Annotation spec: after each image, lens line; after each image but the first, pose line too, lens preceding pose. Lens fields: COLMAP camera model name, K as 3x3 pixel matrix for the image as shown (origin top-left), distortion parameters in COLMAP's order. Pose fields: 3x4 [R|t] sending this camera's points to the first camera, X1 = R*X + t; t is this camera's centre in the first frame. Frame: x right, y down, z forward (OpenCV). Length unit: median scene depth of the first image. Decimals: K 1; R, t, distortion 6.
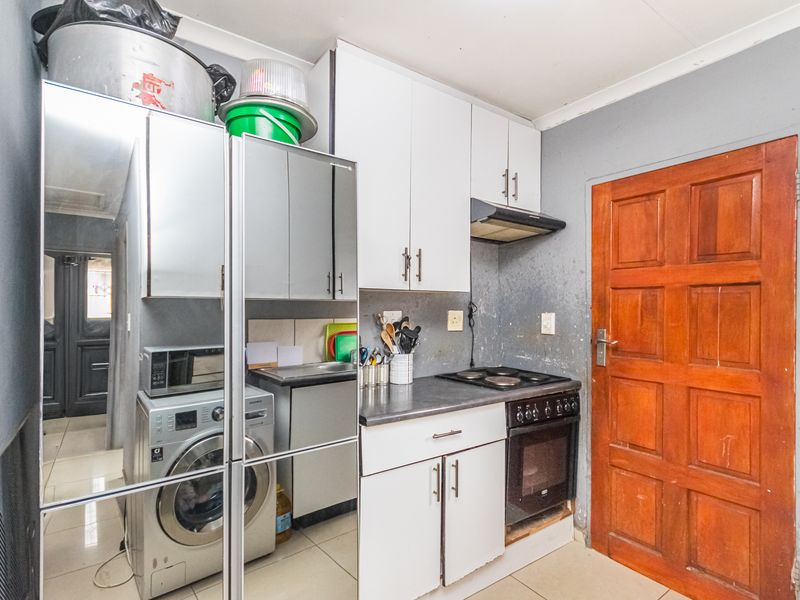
lens RADIAL K [[412.8, 0, 391.6], [0, 412.8, 305.2], [0, 0, 1]] dist [0.009397, 0.000641]
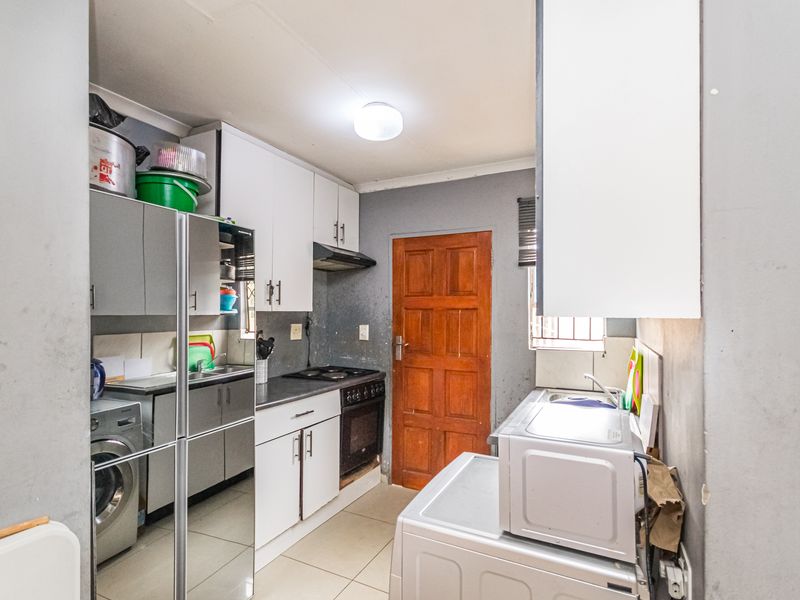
lens RADIAL K [[412.8, 0, 391.6], [0, 412.8, 305.2], [0, 0, 1]] dist [0.009397, 0.000641]
pose [[0.892742, 0.005512, 0.450534, -0.193232], [-0.001376, 0.999954, -0.009508, -0.040005], [-0.450566, 0.007868, 0.892709, -0.330803]]
